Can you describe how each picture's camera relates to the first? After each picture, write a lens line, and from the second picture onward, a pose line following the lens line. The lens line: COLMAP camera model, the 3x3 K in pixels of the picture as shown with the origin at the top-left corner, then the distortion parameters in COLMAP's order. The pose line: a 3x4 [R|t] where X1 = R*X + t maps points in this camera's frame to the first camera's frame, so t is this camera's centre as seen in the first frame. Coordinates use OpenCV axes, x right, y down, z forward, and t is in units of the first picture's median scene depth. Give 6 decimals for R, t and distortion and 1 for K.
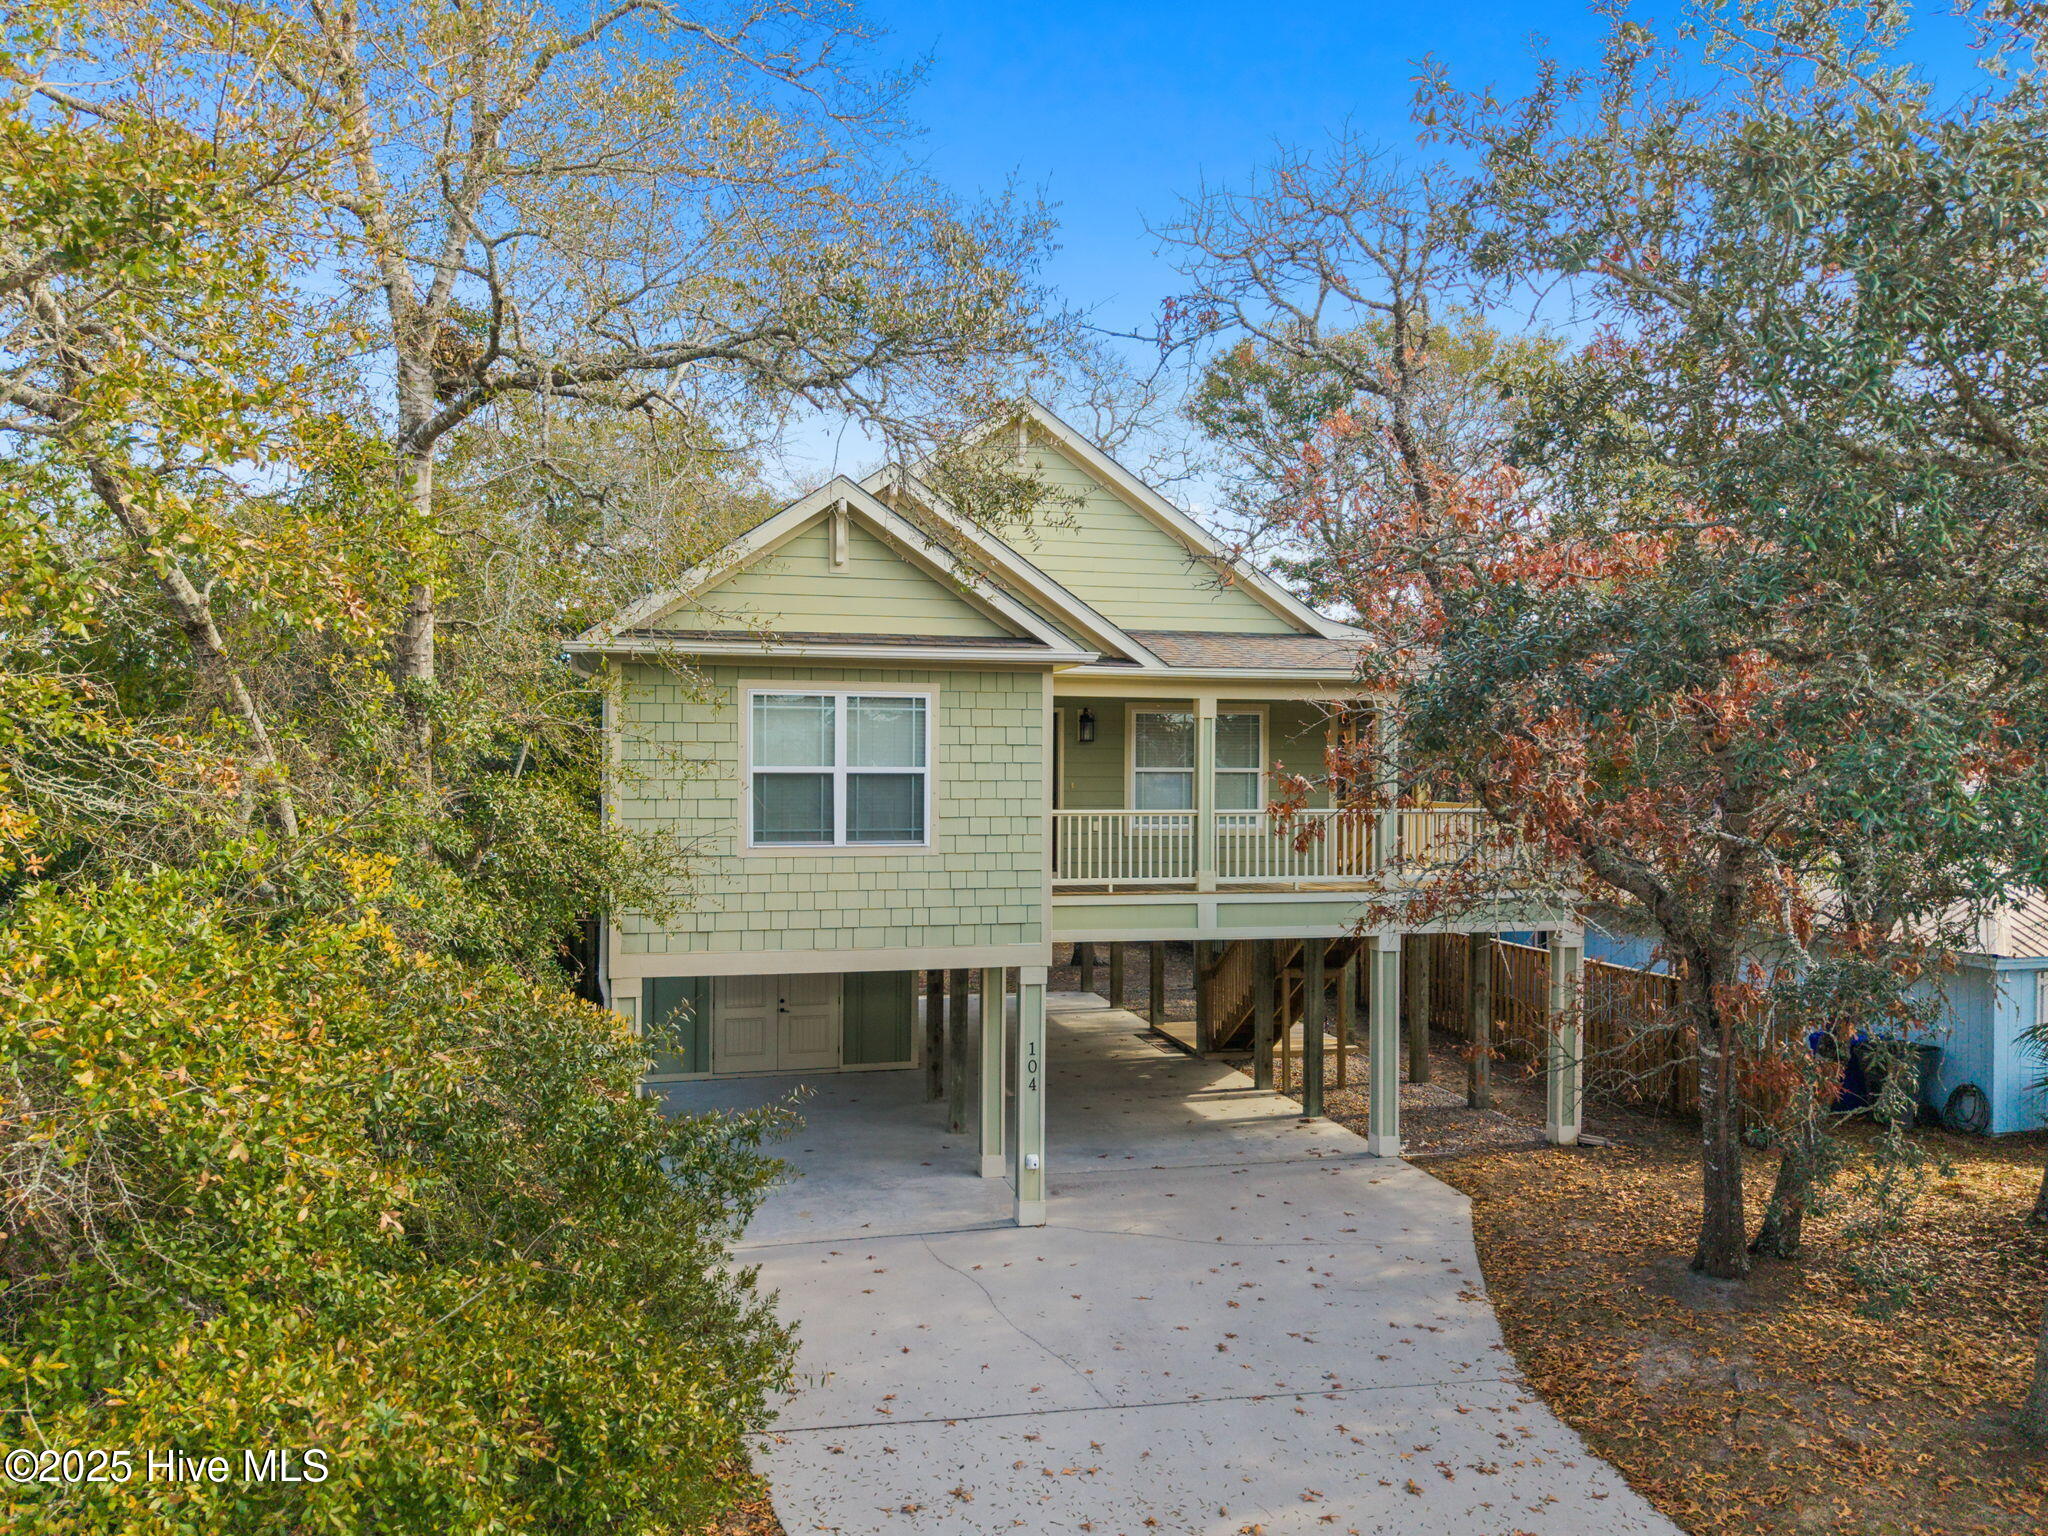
lens RADIAL K [[1484.0, 0, 1024.0], [0, 1484.0, 768.0], [0, 0, 1]] dist [0.123452, -0.251718]
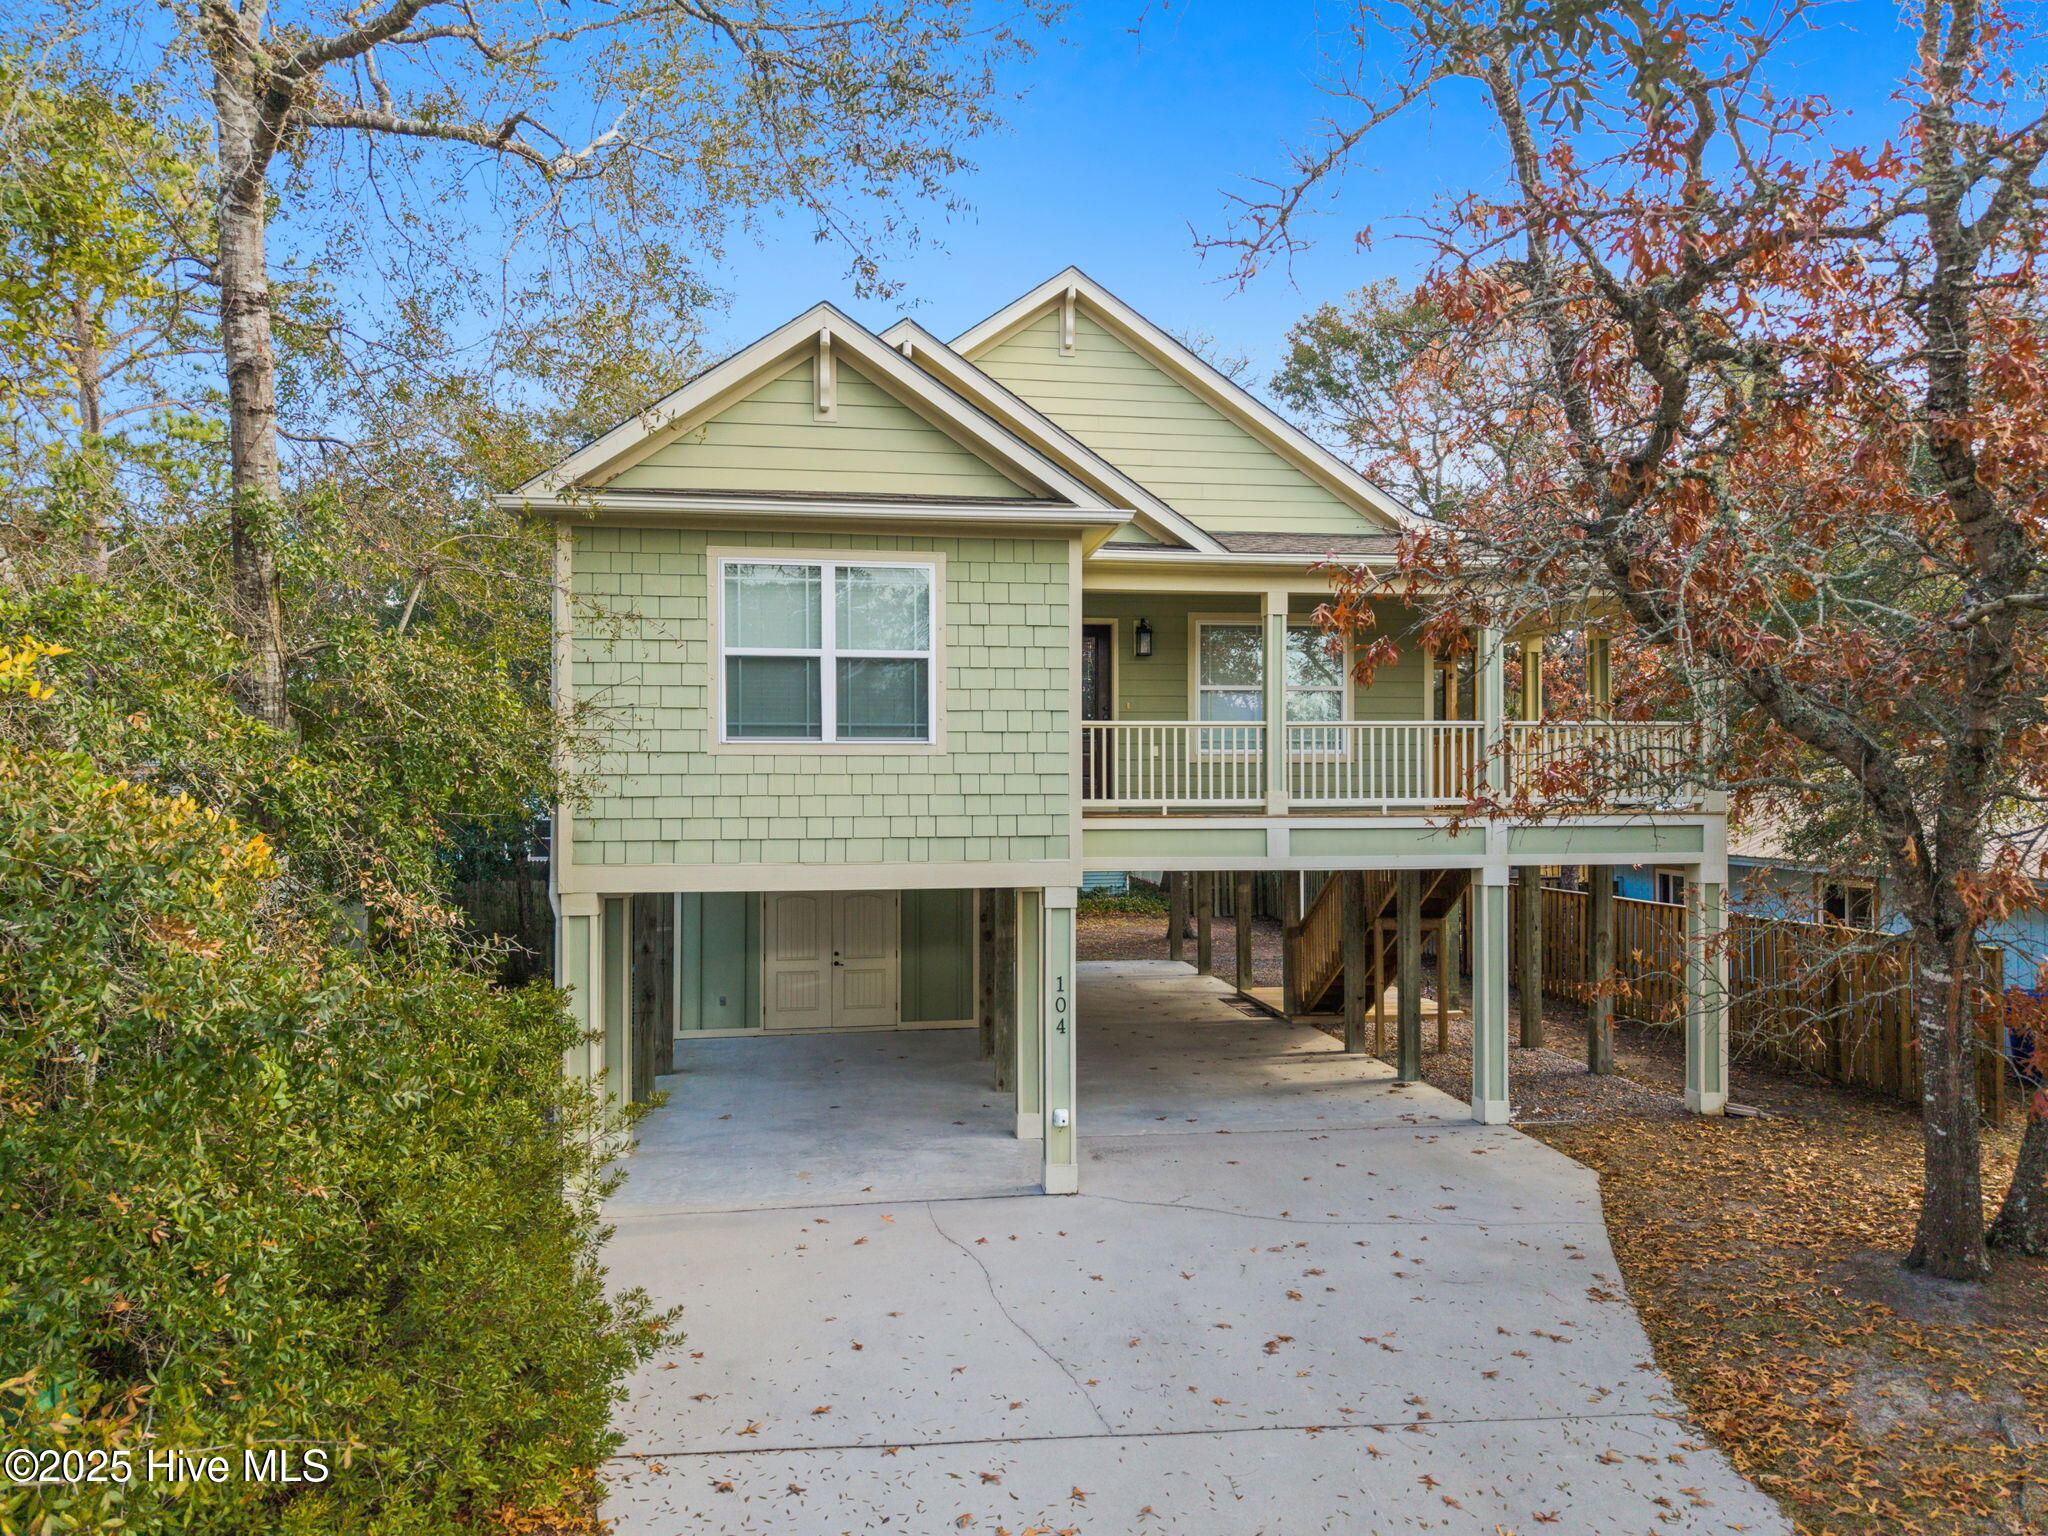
lens RADIAL K [[1354.7, 0, 1024.0], [0, 1354.7, 768.0], [0, 0, 1]] dist [0.070392, -0.089288]
pose [[0.995565, -0.007708, -0.093756, 0.059456], [0.006578, 0.999902, -0.012359, 0.076429], [0.093842, 0.011687, 0.995518, 0.234816]]
